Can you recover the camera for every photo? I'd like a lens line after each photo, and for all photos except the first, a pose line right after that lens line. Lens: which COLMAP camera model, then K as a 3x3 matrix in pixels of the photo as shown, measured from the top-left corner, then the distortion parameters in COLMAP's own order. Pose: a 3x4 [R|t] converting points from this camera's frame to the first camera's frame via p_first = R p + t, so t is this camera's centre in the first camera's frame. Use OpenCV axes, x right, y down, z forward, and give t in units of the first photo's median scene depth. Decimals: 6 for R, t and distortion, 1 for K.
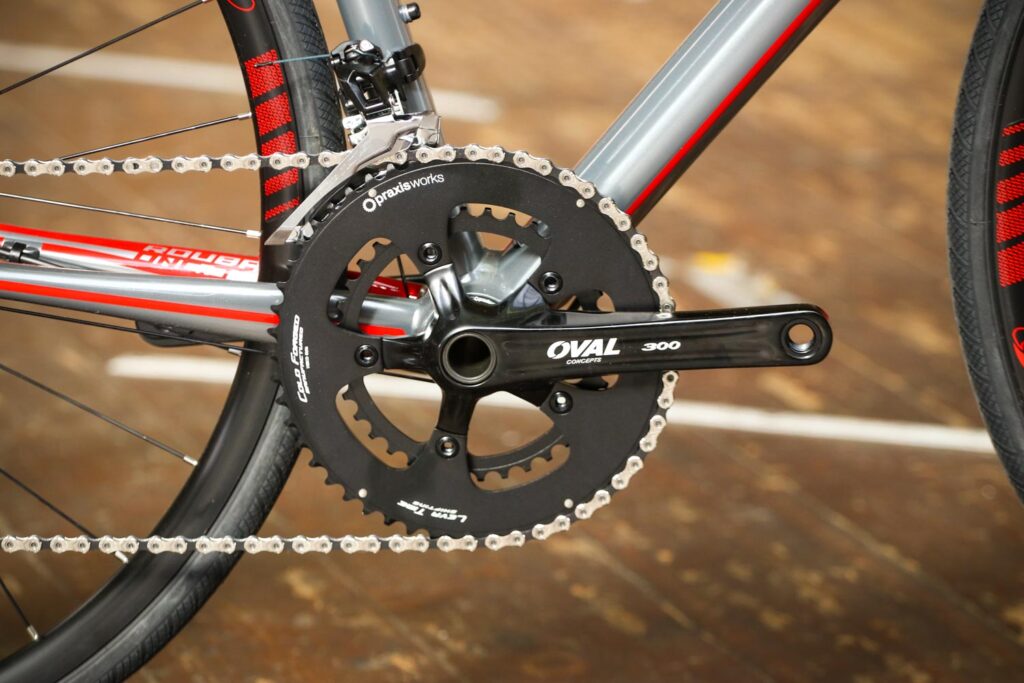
lens RADIAL K [[6930.7, 0, 512.0], [0, 6930.7, 341.5], [0, 0, 1]] dist [0.632944, 44.883338]
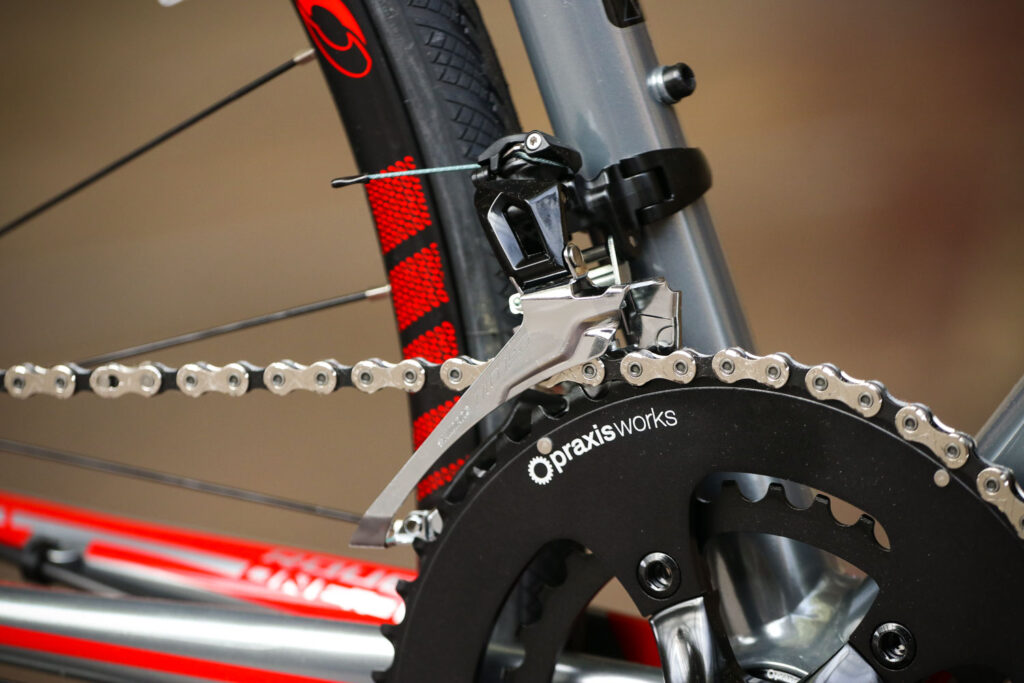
lens RADIAL K [[6930.7, 0, 512.0], [0, 6930.7, 341.5], [0, 0, 1]] dist [0.632944, 44.883338]
pose [[0.917602, 0.018471, -0.397072, 0.169770], [-0.044583, 0.997399, -0.056632, -0.001046], [0.394993, 0.069669, 0.916039, 0.550130]]
